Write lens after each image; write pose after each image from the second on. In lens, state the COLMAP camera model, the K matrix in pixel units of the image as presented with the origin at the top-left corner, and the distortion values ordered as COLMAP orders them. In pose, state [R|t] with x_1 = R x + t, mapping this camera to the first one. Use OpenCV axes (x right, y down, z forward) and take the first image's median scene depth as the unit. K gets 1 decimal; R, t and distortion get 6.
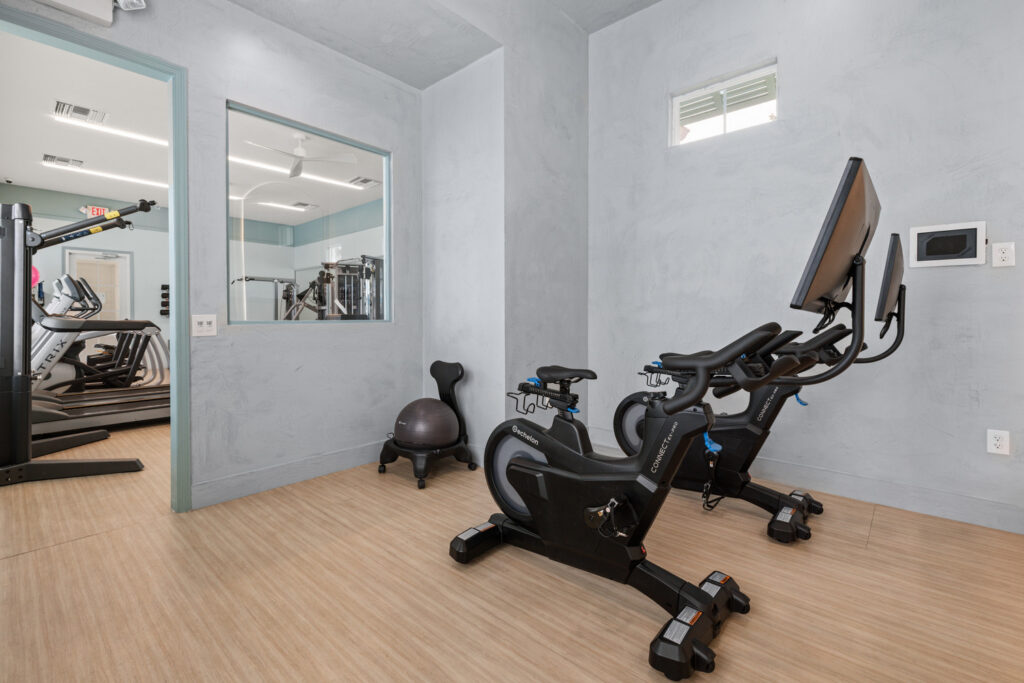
lens RADIAL K [[462.6, 0, 512.8], [0, 462.6, 335.9], [0, 0, 1]] dist [-0.003975, 0.000568]
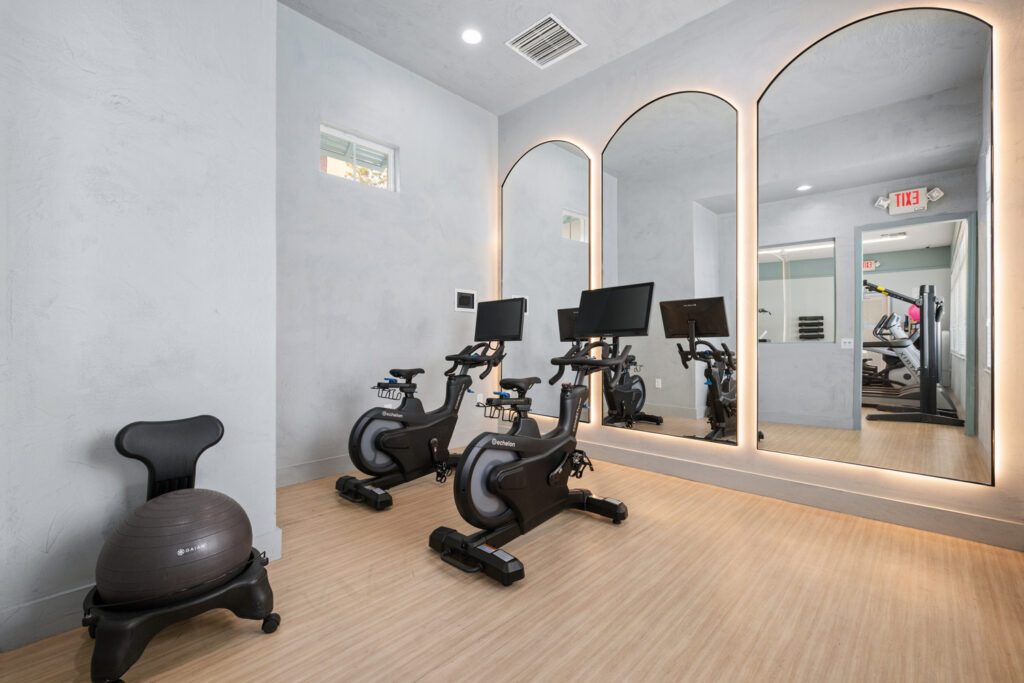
lens RADIAL K [[427.8, 0, 517.5], [0, 427.8, 337.3], [0, 0, 1]] dist [0.000663, -0.000818]
pose [[0.032834, 0.003878, 0.999453, -1.055516], [0.036114, 0.999335, -0.005064, -0.038111], [-0.998808, 0.036261, 0.032672, 0.952945]]
